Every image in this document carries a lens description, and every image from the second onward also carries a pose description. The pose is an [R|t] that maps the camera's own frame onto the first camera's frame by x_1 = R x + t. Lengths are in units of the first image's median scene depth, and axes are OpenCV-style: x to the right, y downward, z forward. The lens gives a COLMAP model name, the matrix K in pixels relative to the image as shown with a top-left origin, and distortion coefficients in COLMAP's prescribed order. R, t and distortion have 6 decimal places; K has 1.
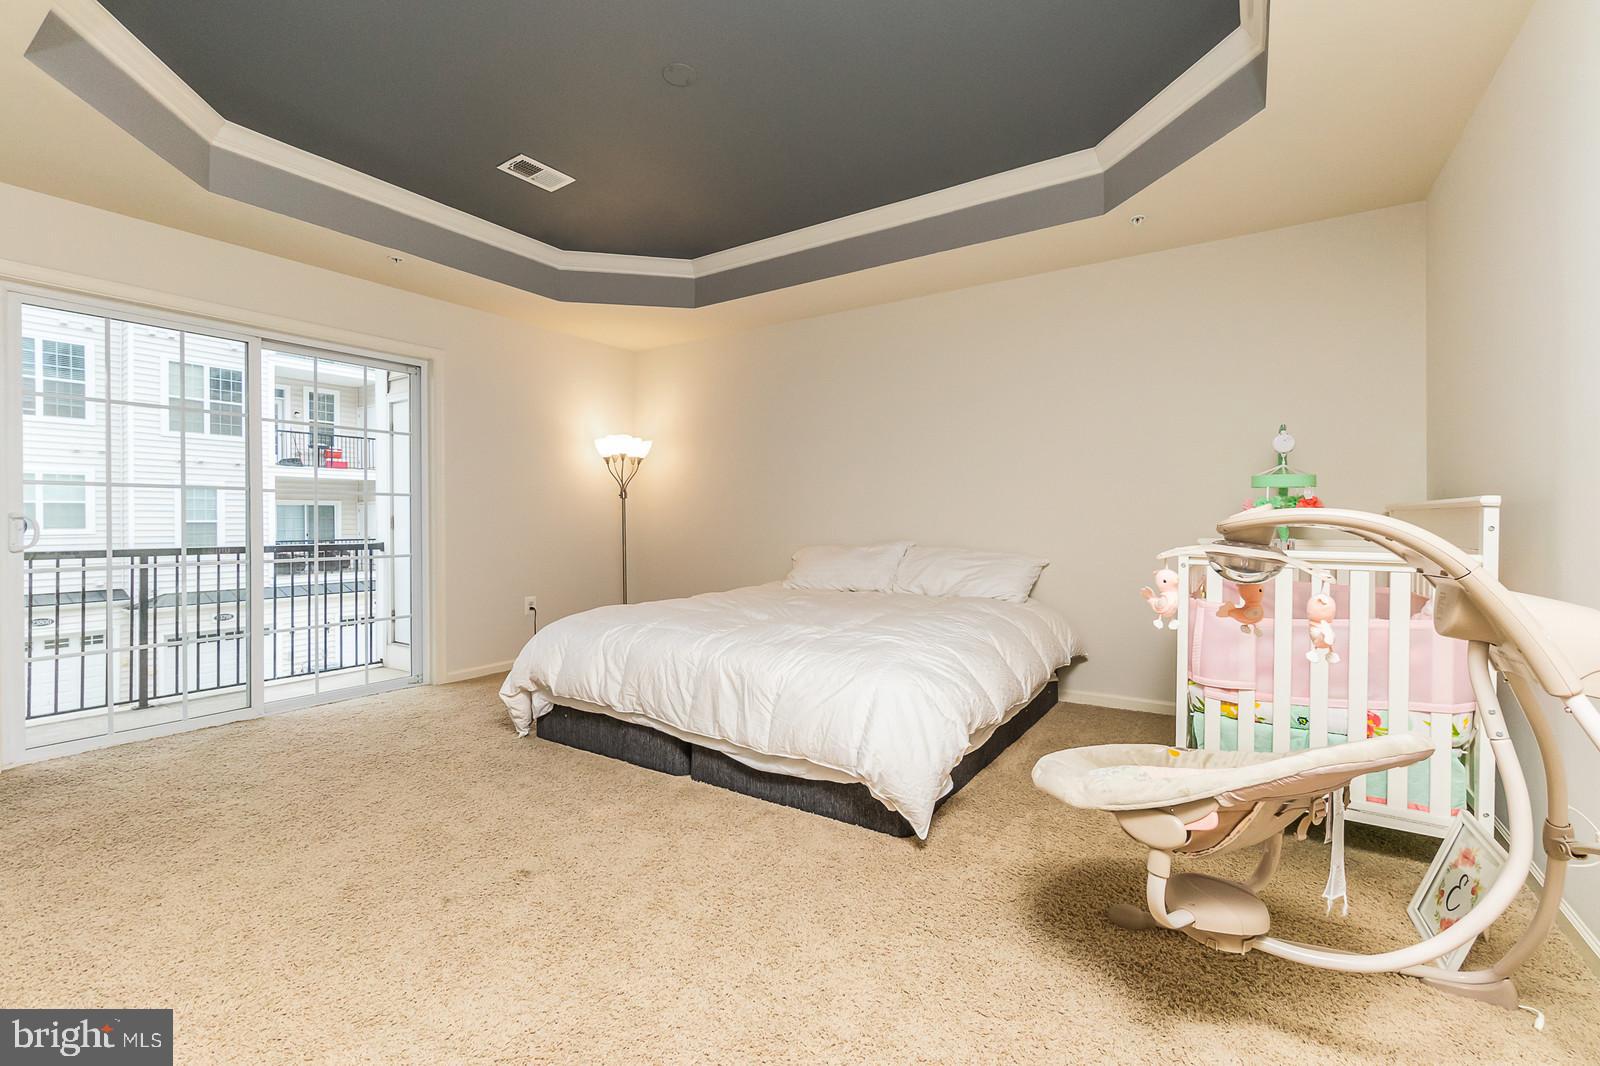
lens RADIAL K [[689.8, 0, 817.8], [0, 689.8, 528.7], [0, 0, 1]] dist [-0.007736, 0.002016]
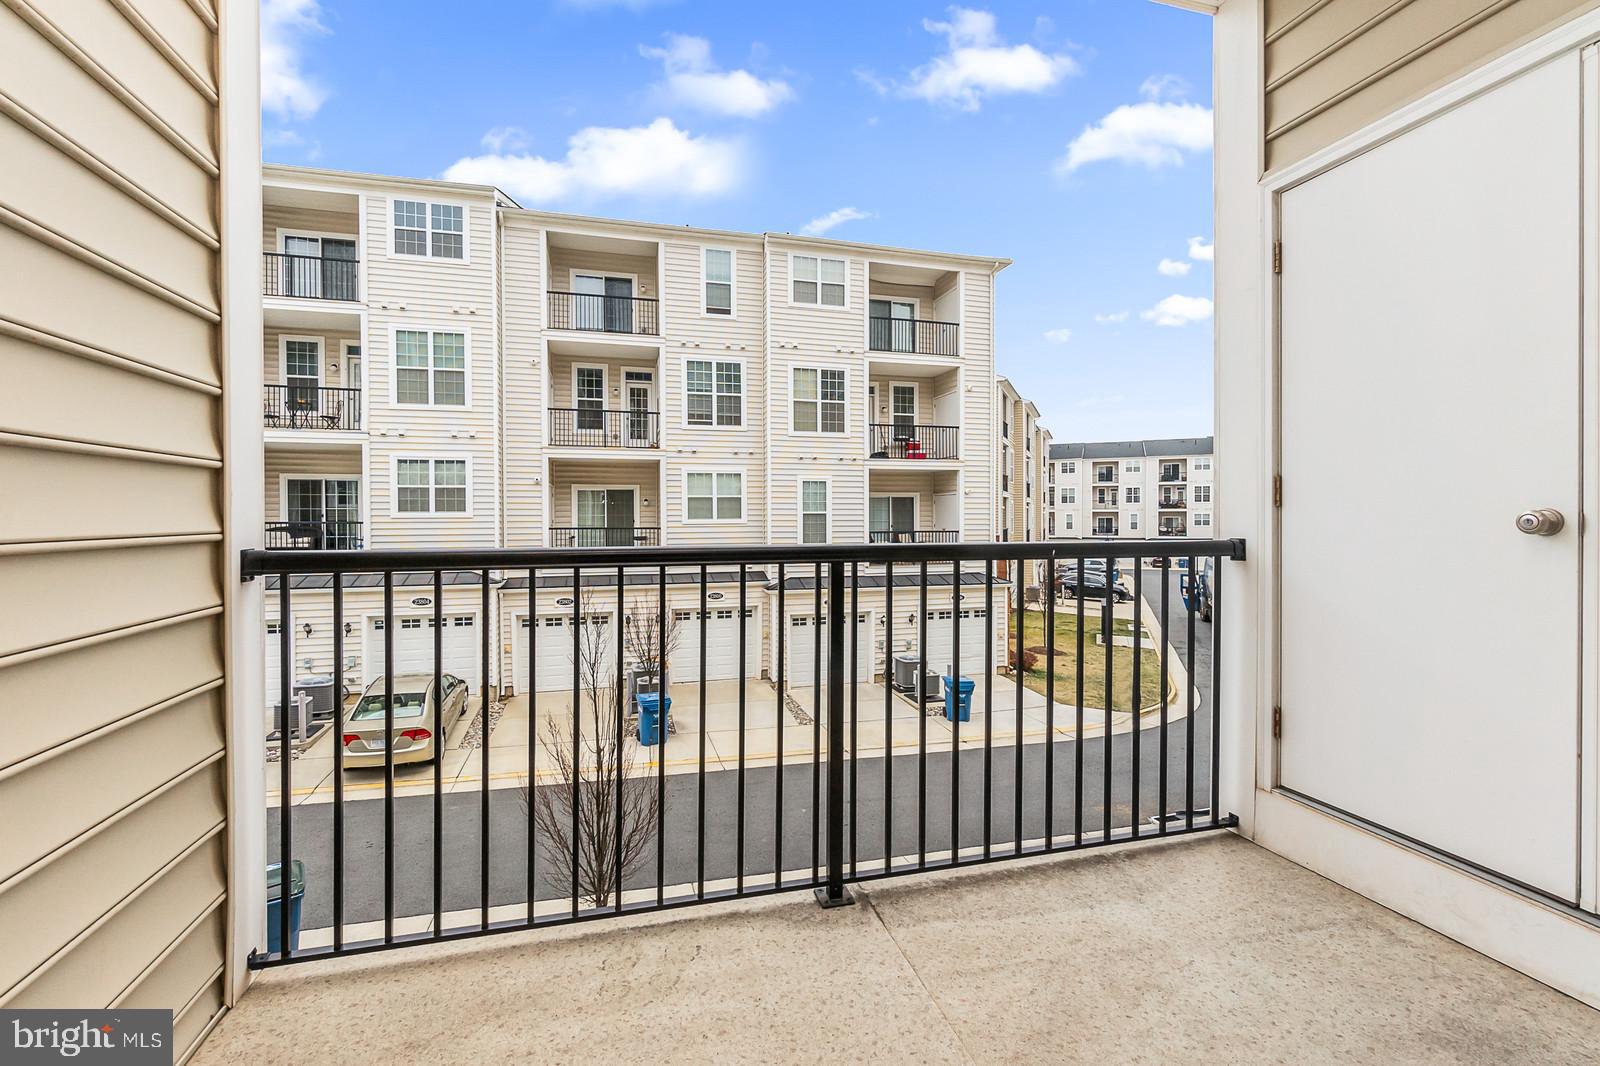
lens RADIAL K [[689.8, 0, 802.0], [0, 689.8, 520.6], [0, 0, 1]] dist [-0.007736, 0.002016]
pose [[0.746552, 0.002319, -0.665323, -0.612508], [-0.005712, 0.999979, -0.002924, 0.012613], [0.665303, 0.005983, 0.746550, 0.566289]]
